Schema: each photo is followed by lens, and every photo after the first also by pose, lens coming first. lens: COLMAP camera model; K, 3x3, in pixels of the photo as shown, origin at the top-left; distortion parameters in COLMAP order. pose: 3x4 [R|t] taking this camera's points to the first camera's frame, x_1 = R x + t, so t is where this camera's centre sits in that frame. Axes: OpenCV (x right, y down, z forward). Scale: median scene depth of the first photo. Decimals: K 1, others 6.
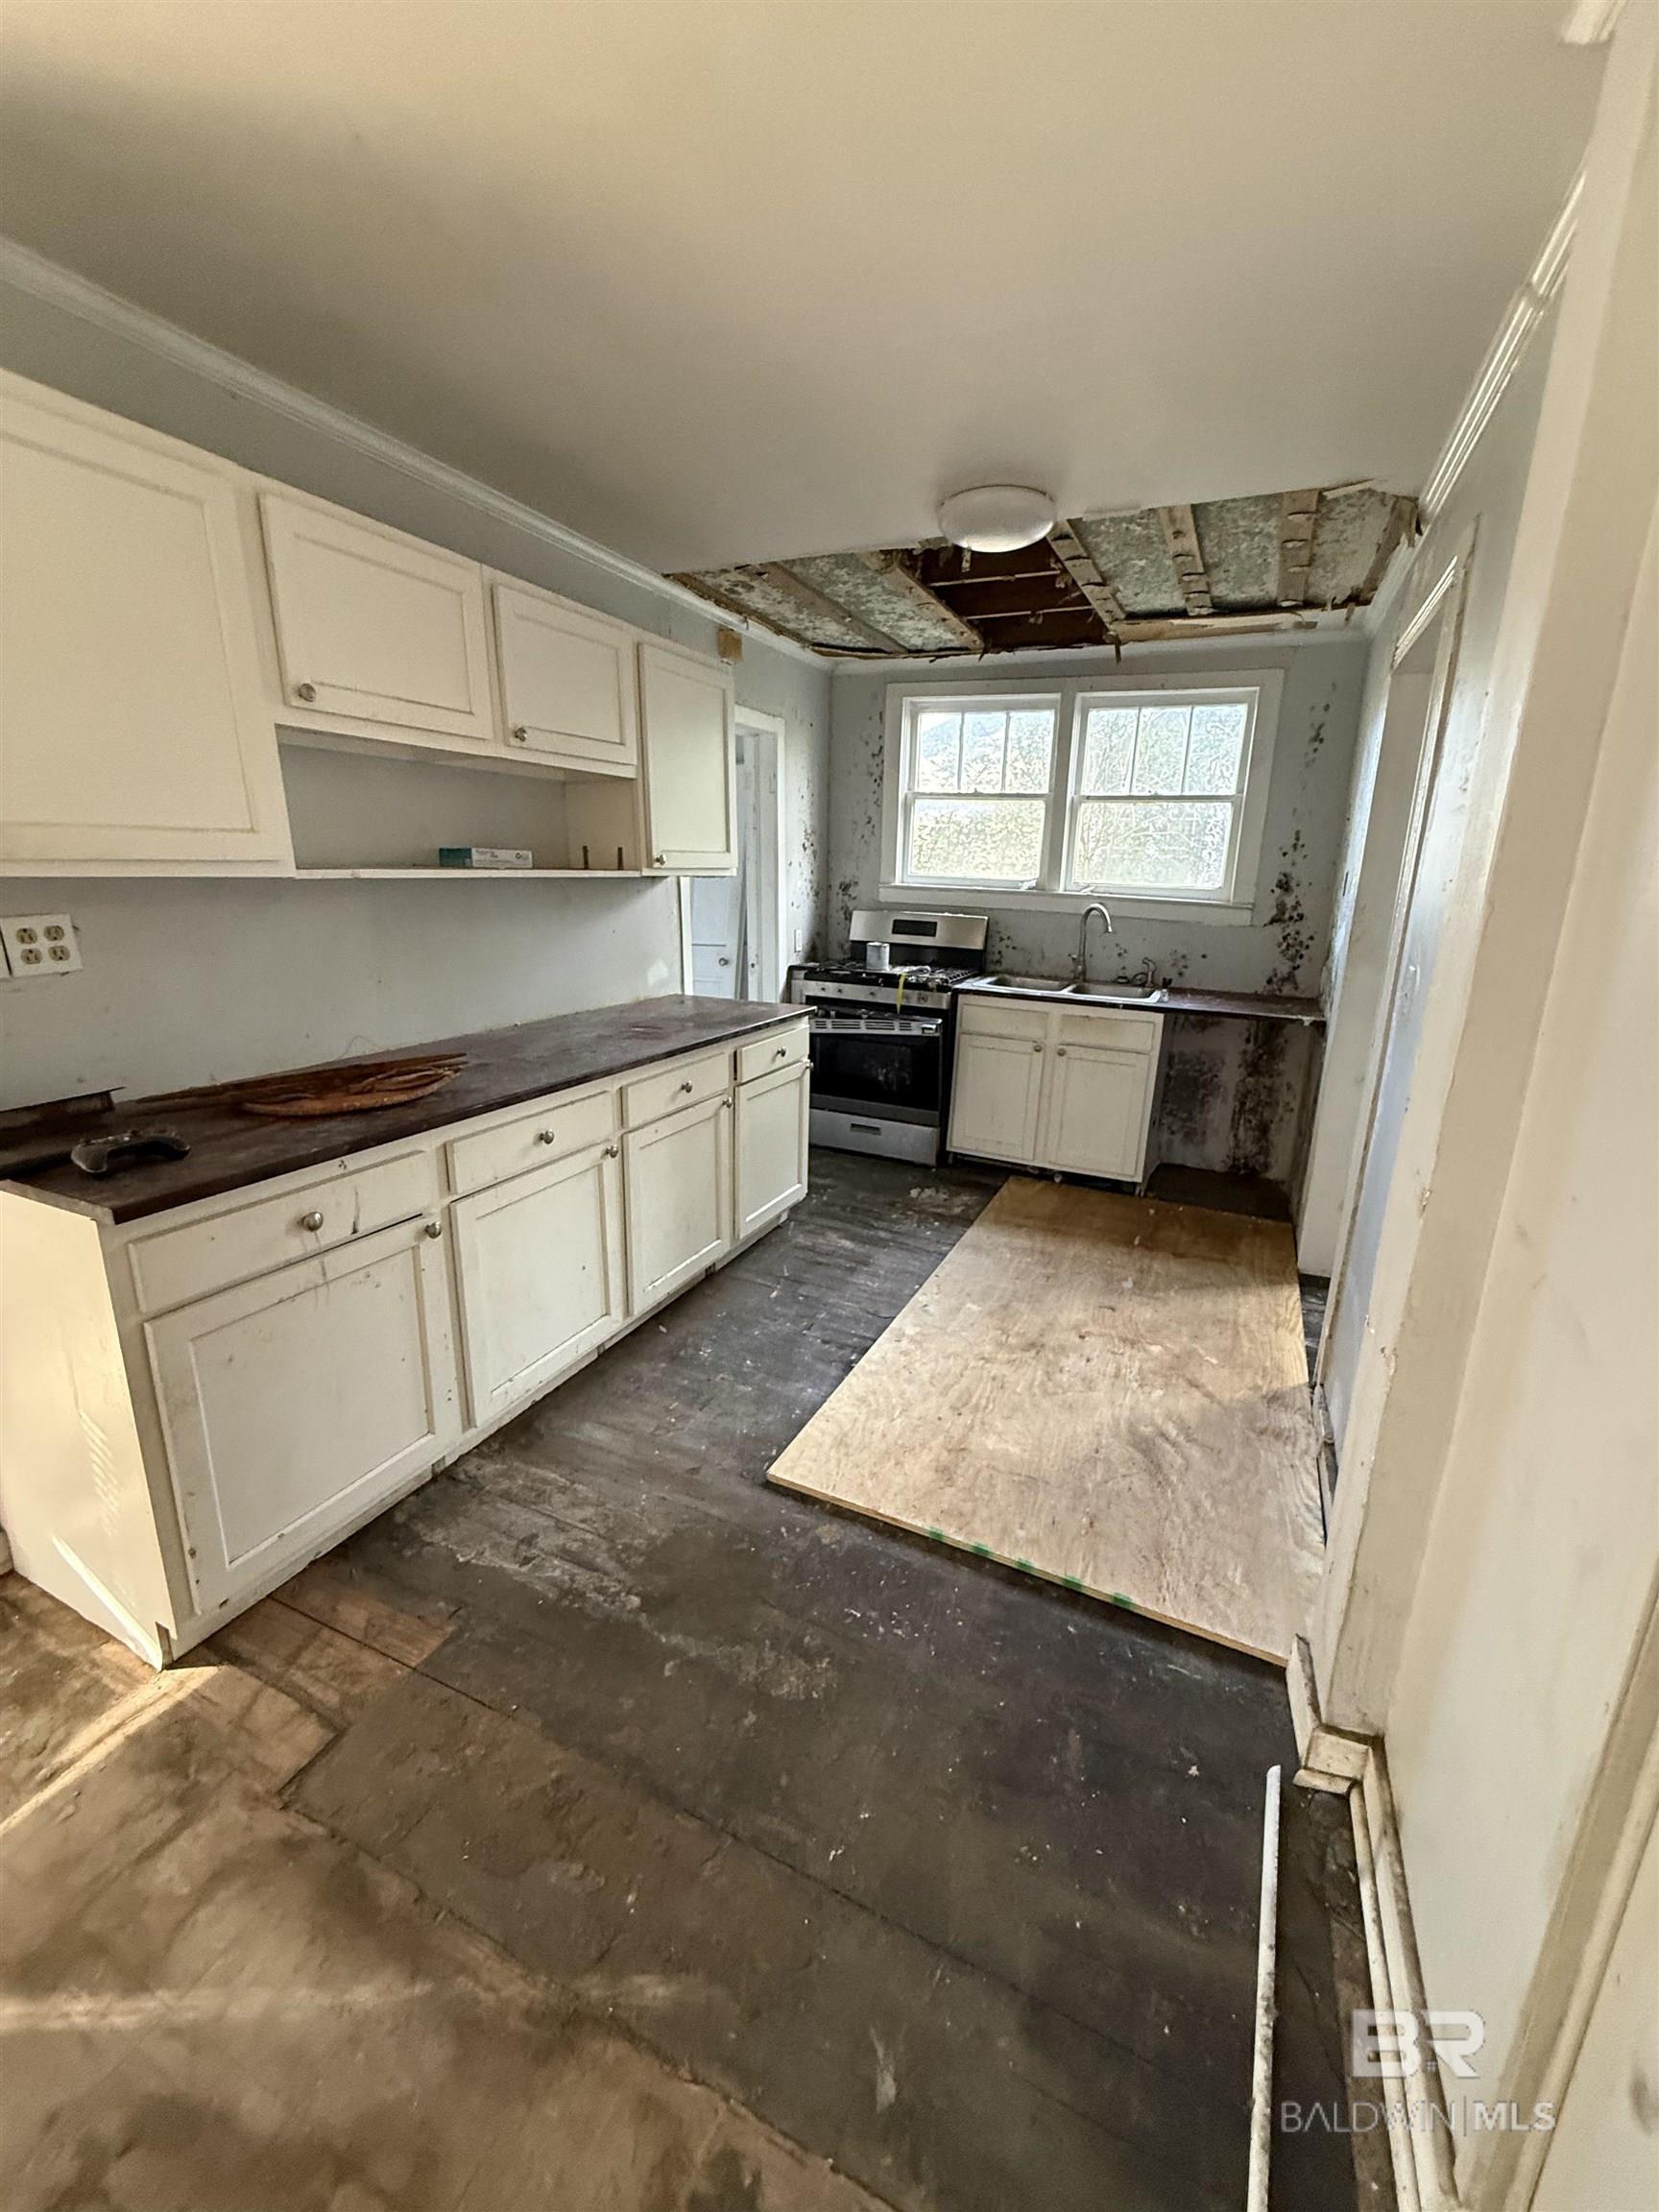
lens RADIAL K [[880.6, 0, 831.6], [0, 880.6, 1099.7], [0, 0, 1]] dist [-0.001339, 0.000189]
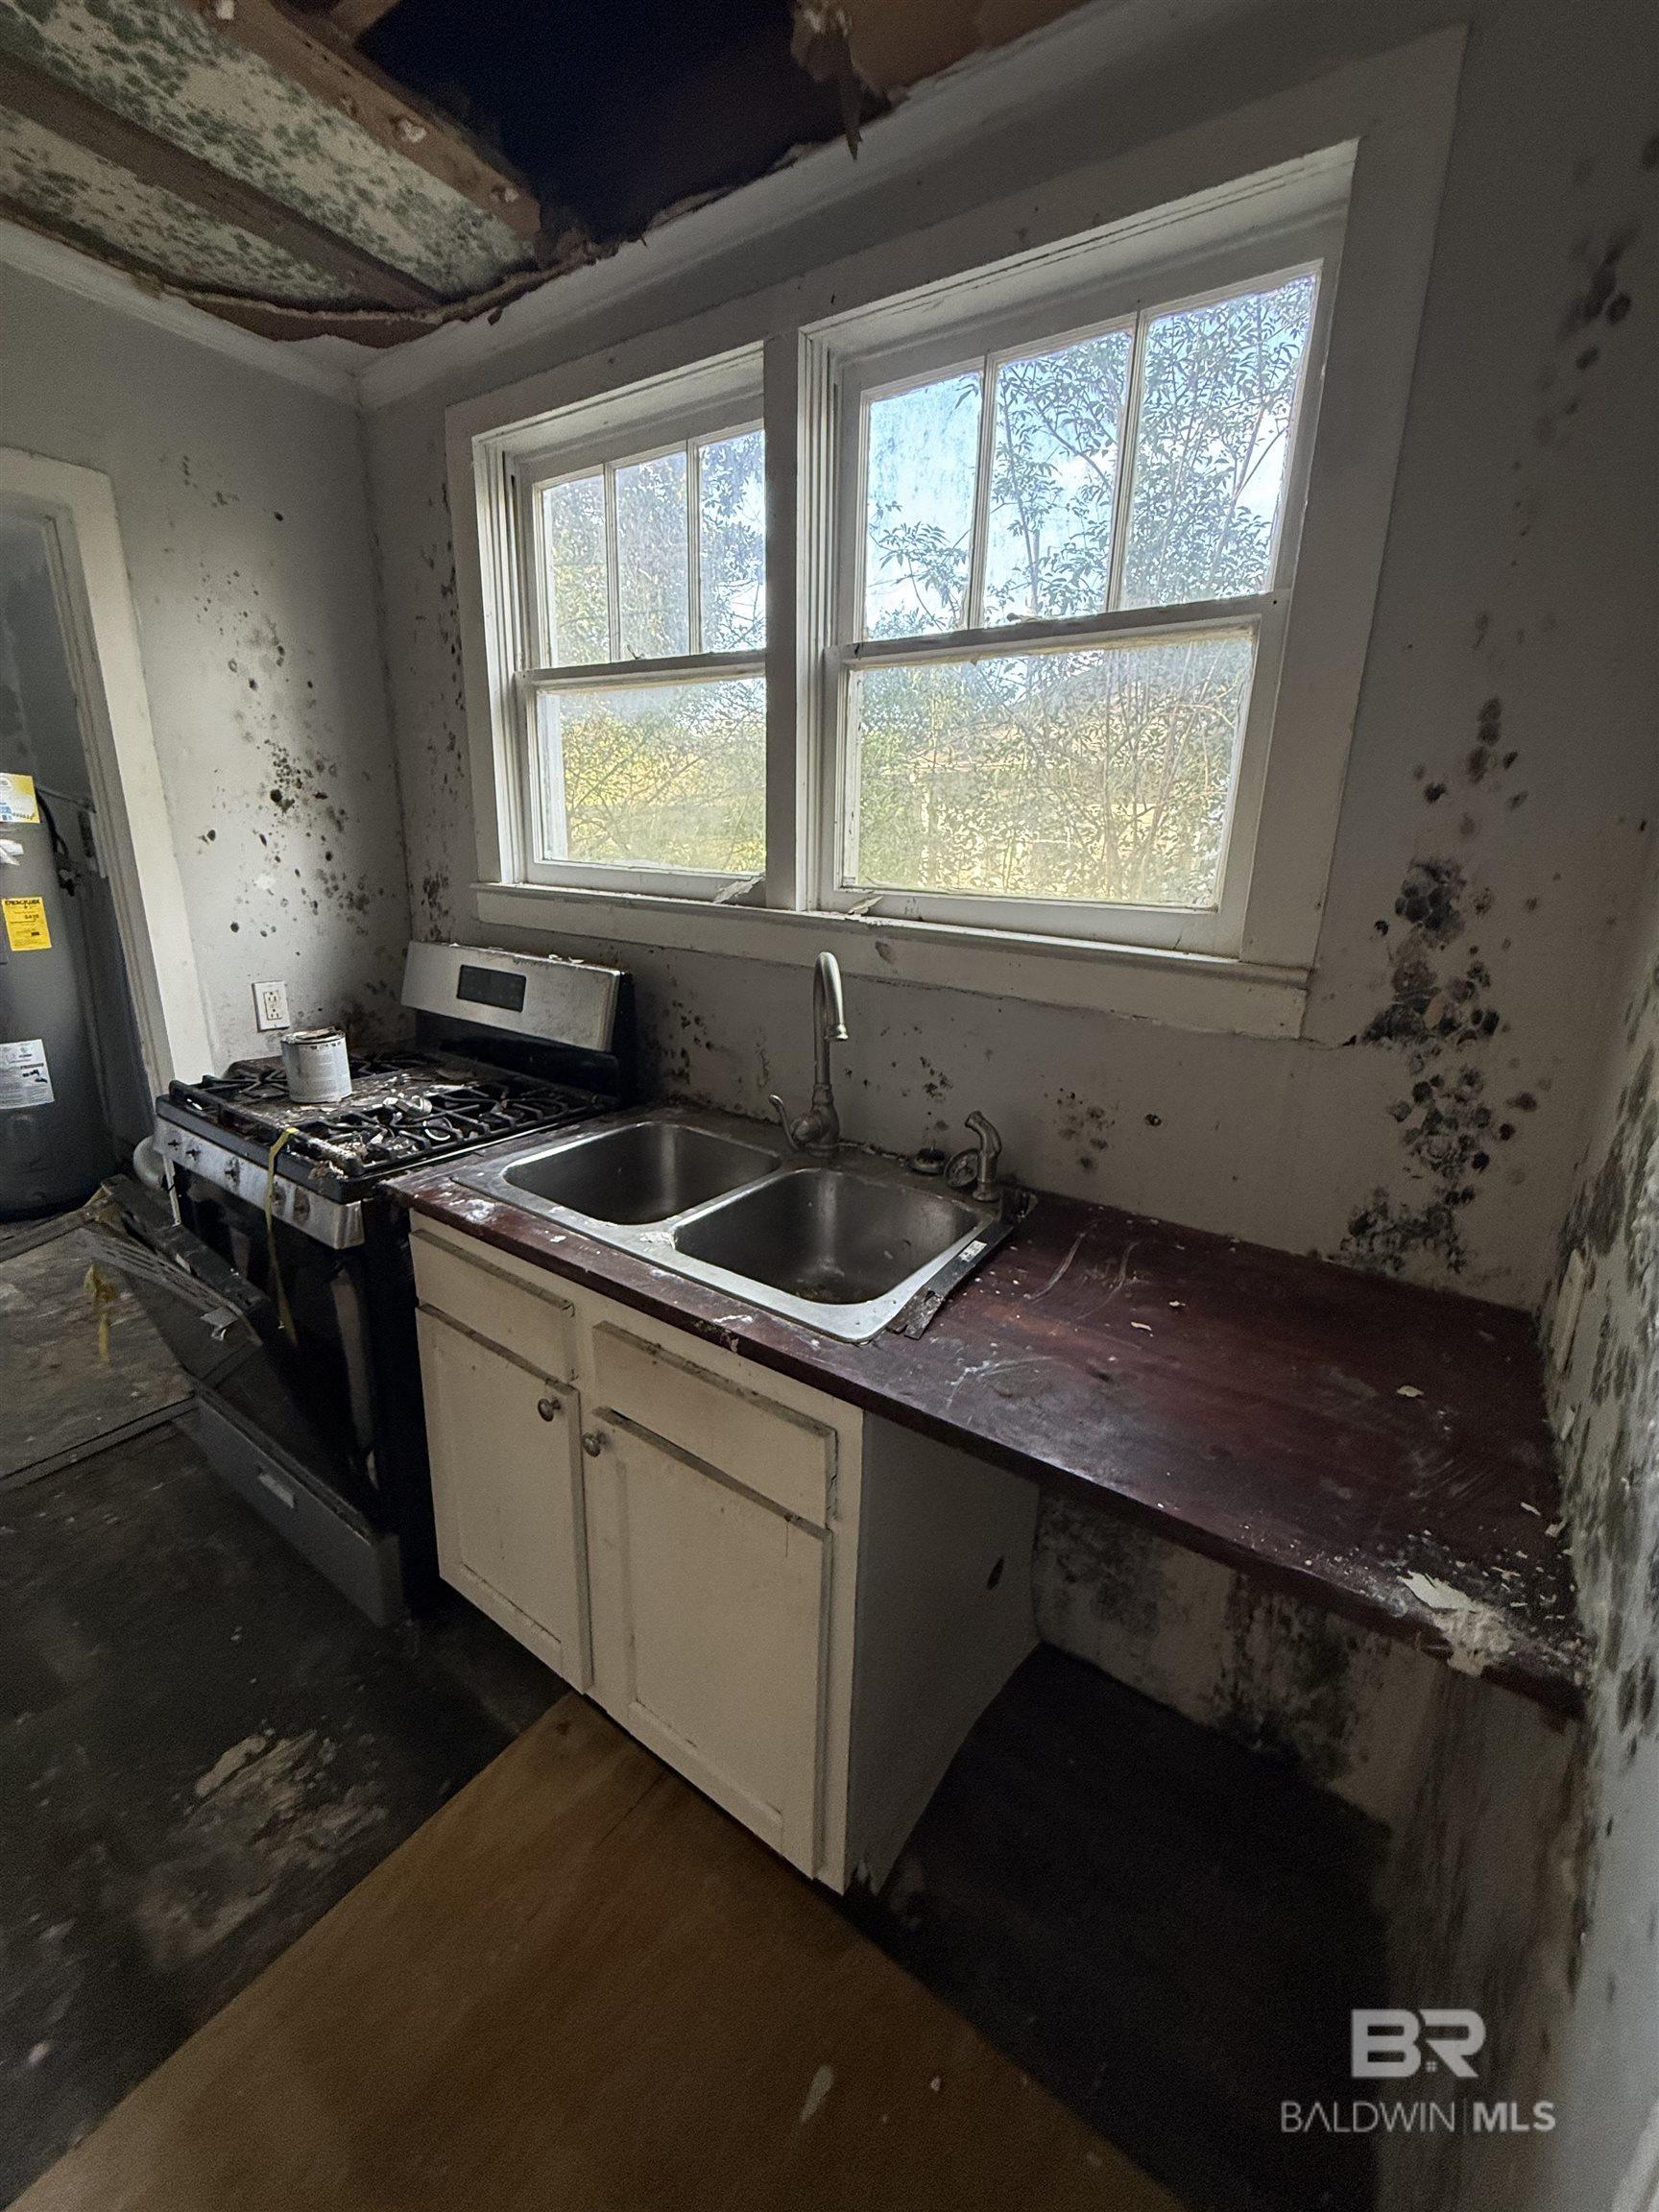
lens RADIAL K [[880.6, 0, 831.6], [0, 880.6, 1099.7], [0, 0, 1]] dist [-0.001339, 0.000189]
pose [[0.985808, 0.052568, -0.159432, 0.339815], [-0.052325, 0.998614, 0.005725, -0.157598], [0.159512, 0.002698, 0.987192, 0.628637]]
